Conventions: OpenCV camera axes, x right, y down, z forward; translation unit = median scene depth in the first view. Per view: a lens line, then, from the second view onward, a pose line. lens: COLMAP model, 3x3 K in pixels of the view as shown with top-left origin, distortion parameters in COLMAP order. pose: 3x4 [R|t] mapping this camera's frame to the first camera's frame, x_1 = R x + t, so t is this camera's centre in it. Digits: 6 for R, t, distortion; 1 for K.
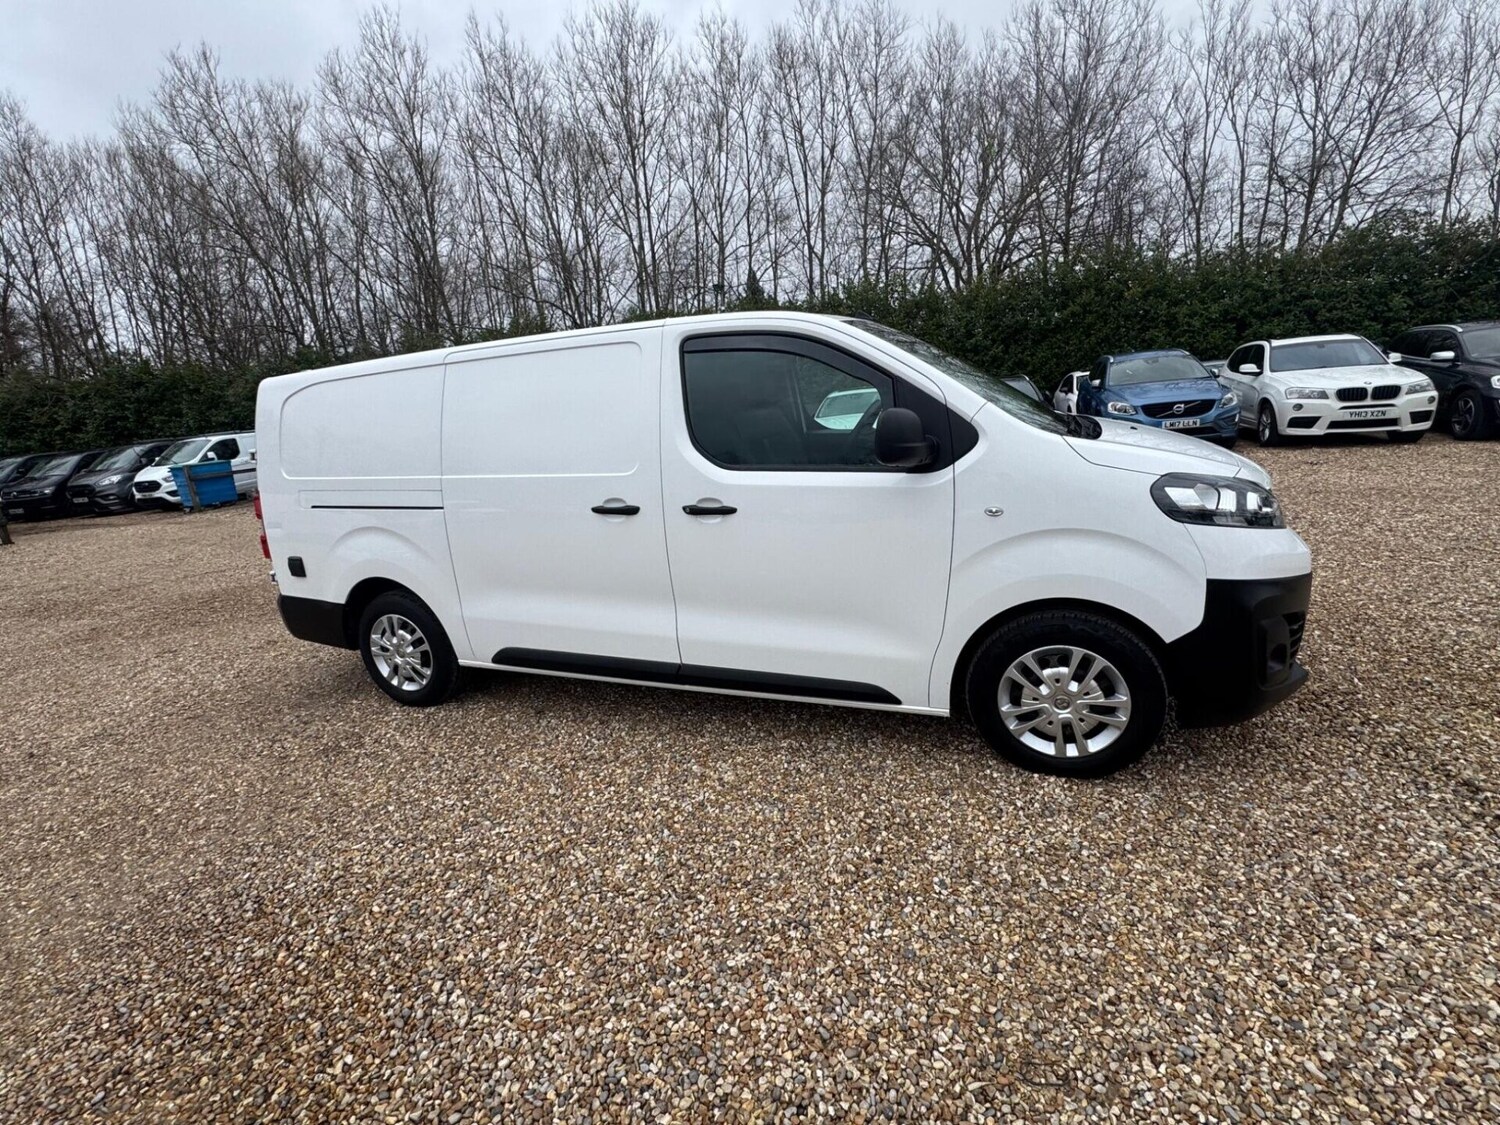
lens RADIAL K [[666.0, 0, 750.0], [0, 666.0, 562.5], [0, 0, 1]] dist [-0.003751, 0.000132]
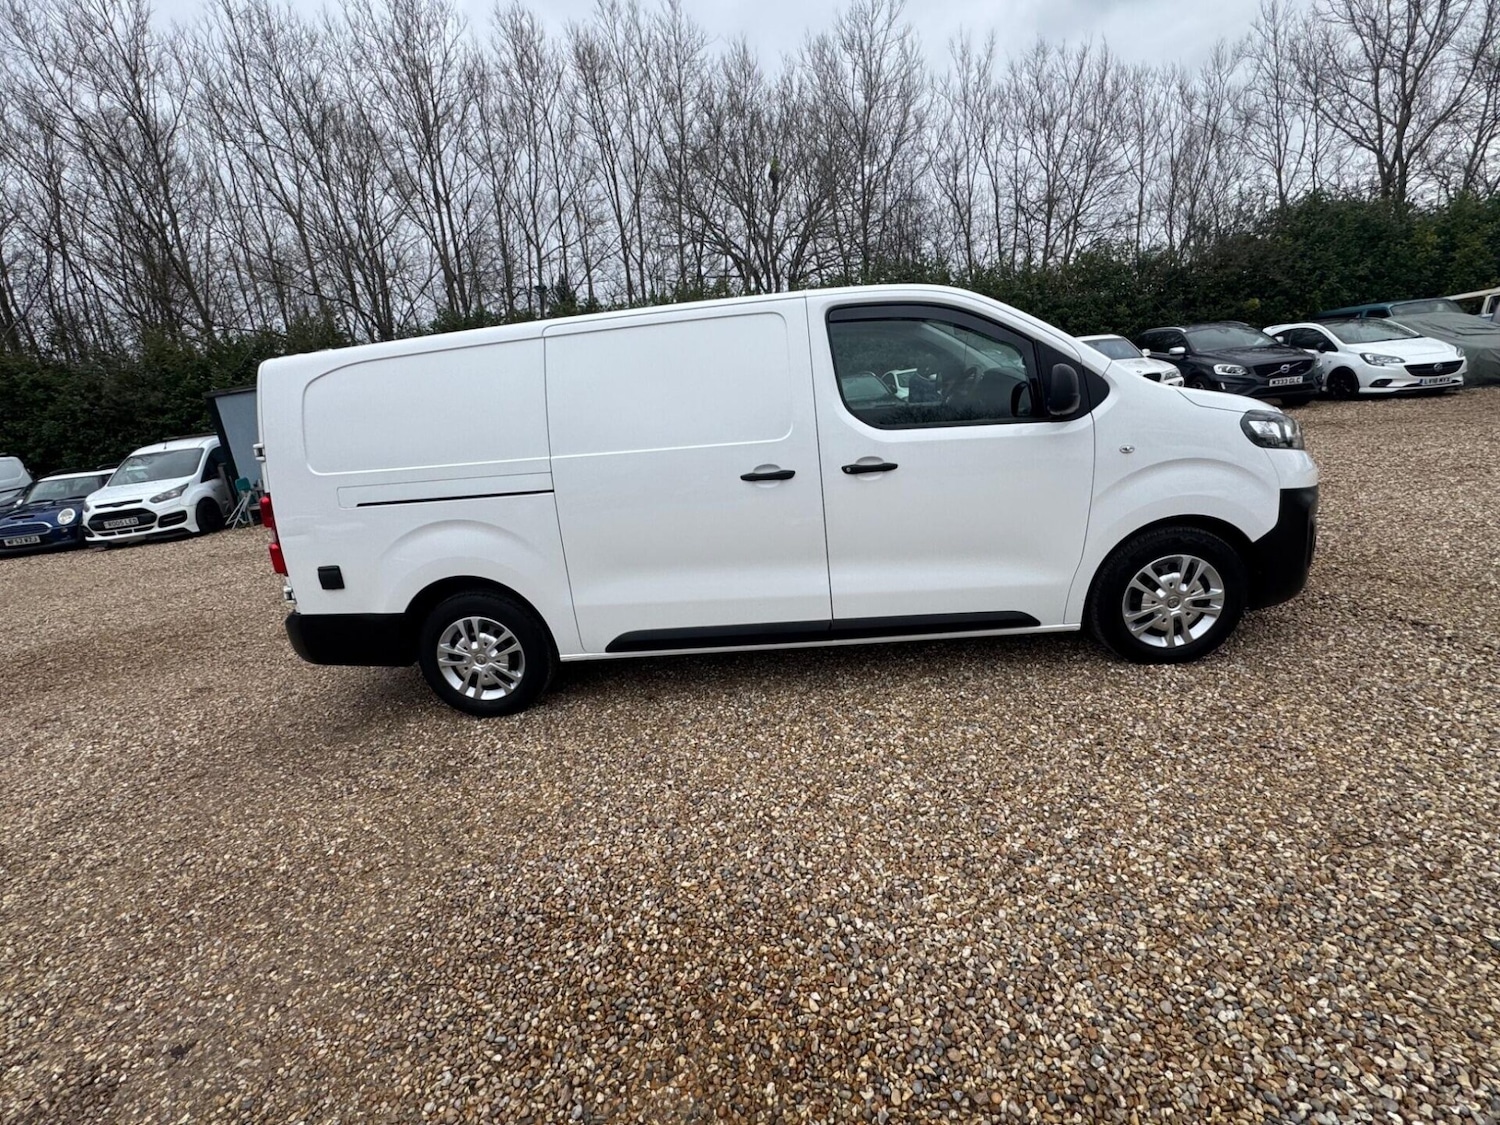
lens RADIAL K [[666.0, 0, 750.0], [0, 666.0, 562.5], [0, 0, 1]] dist [-0.003751, 0.000132]
pose [[0.953754, -0.093712, 0.285607, -0.587754], [0.096995, 0.995281, 0.002663, 0.053473], [-0.284509, 0.025162, 0.958343, 0.031652]]
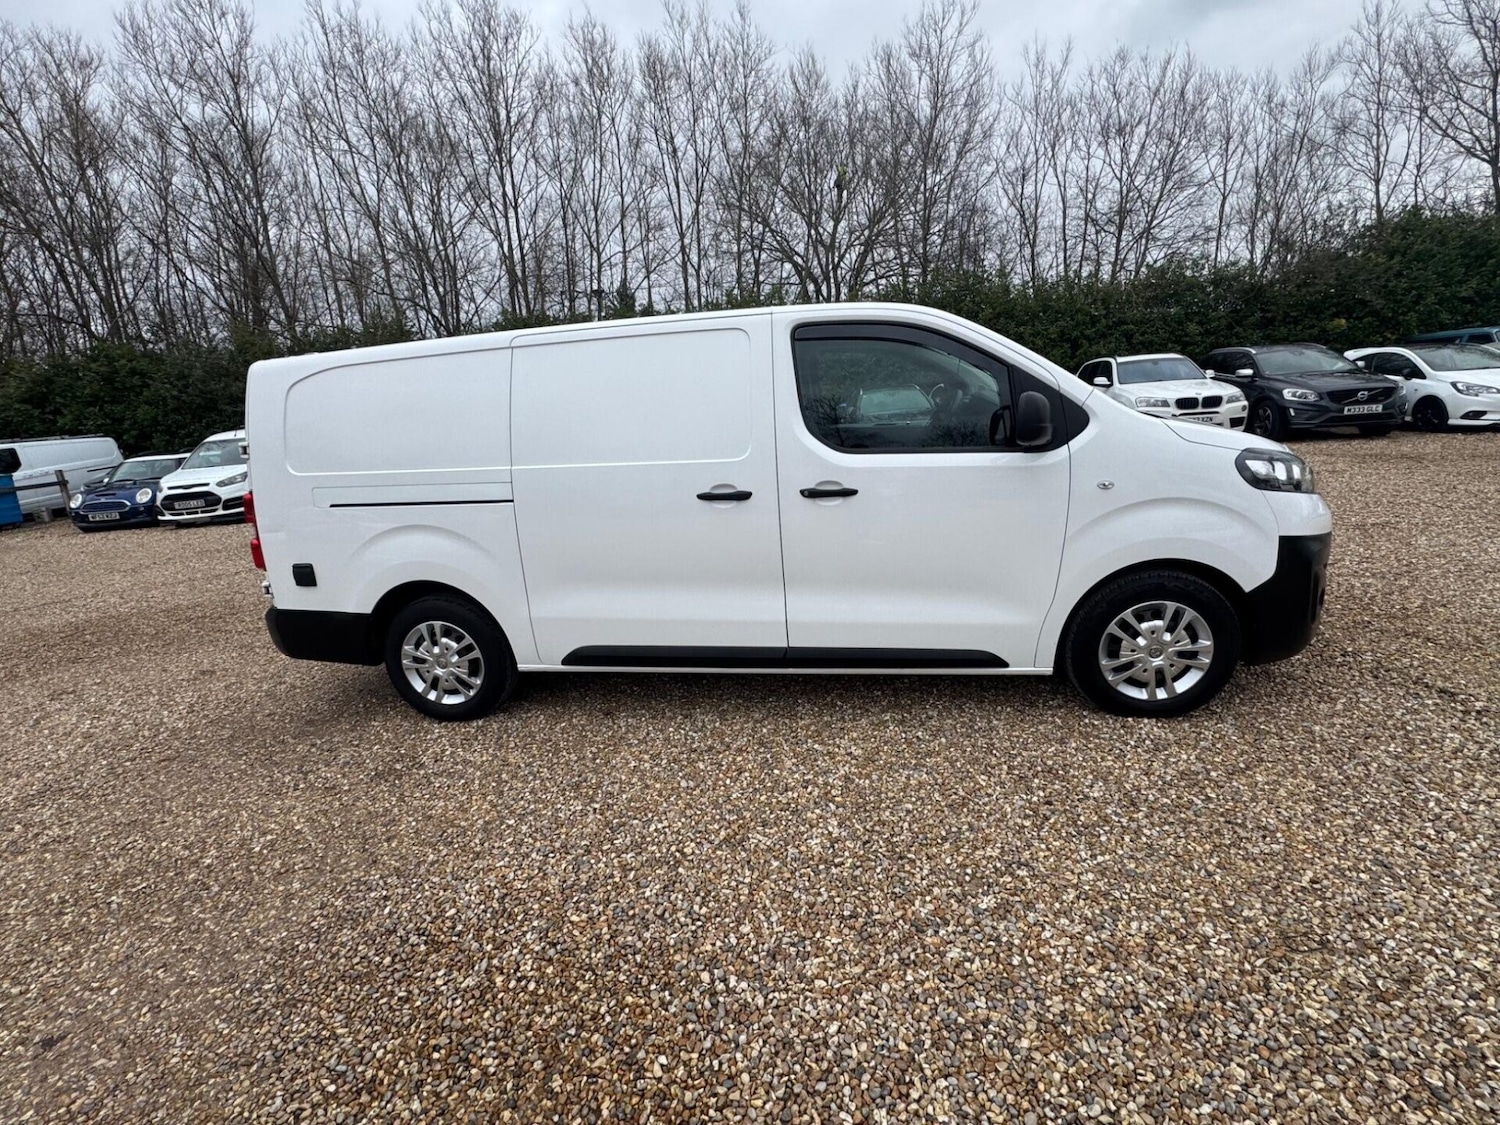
lens RADIAL K [[666.2, 0, 750.5], [0, 666.2, 561.3], [0, 0, 1]] dist [-0.004172, 0.000474]
pose [[0.976917, -0.040211, 0.209802, -0.414785], [0.043886, 0.998953, -0.012889, 0.036688], [-0.209064, 0.021799, 0.977659, 0.021910]]
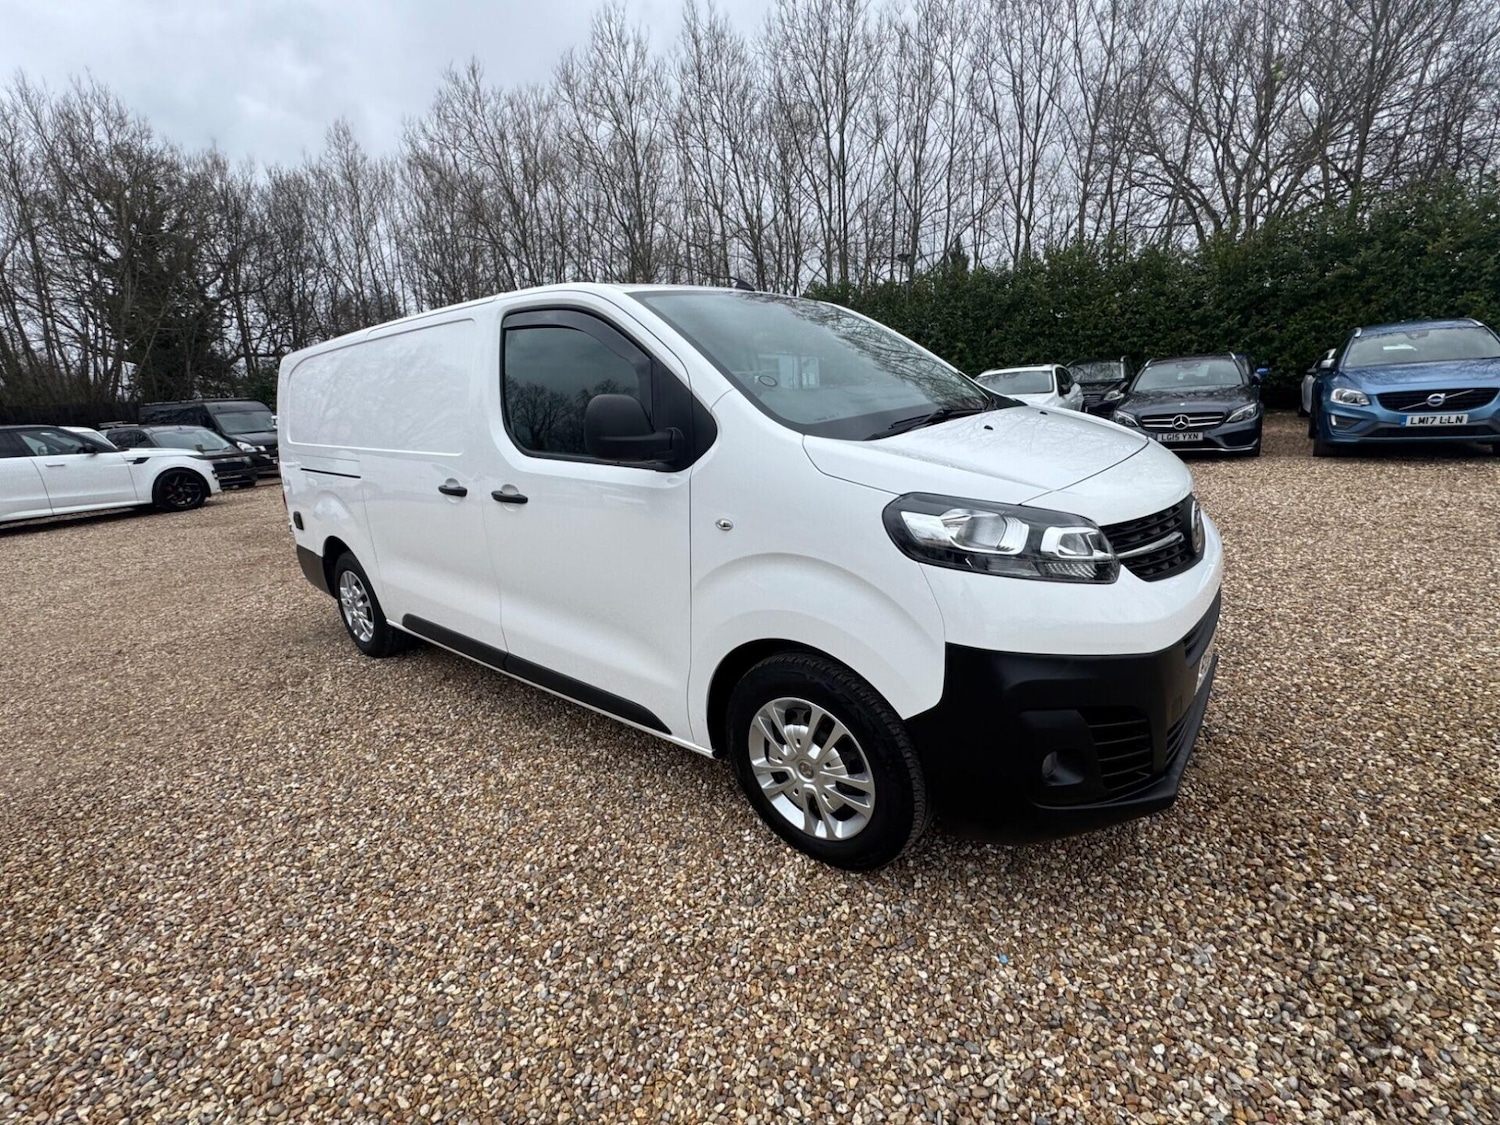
lens RADIAL K [[666.0, 0, 750.0], [0, 666.0, 562.5], [0, 0, 1]] dist [-0.003751, 0.000132]
pose [[0.949682, 0.098523, -0.297317, 0.575241], [-0.088204, 0.994947, 0.047959, -0.064400], [0.300540, -0.019321, 0.953573, 0.205700]]
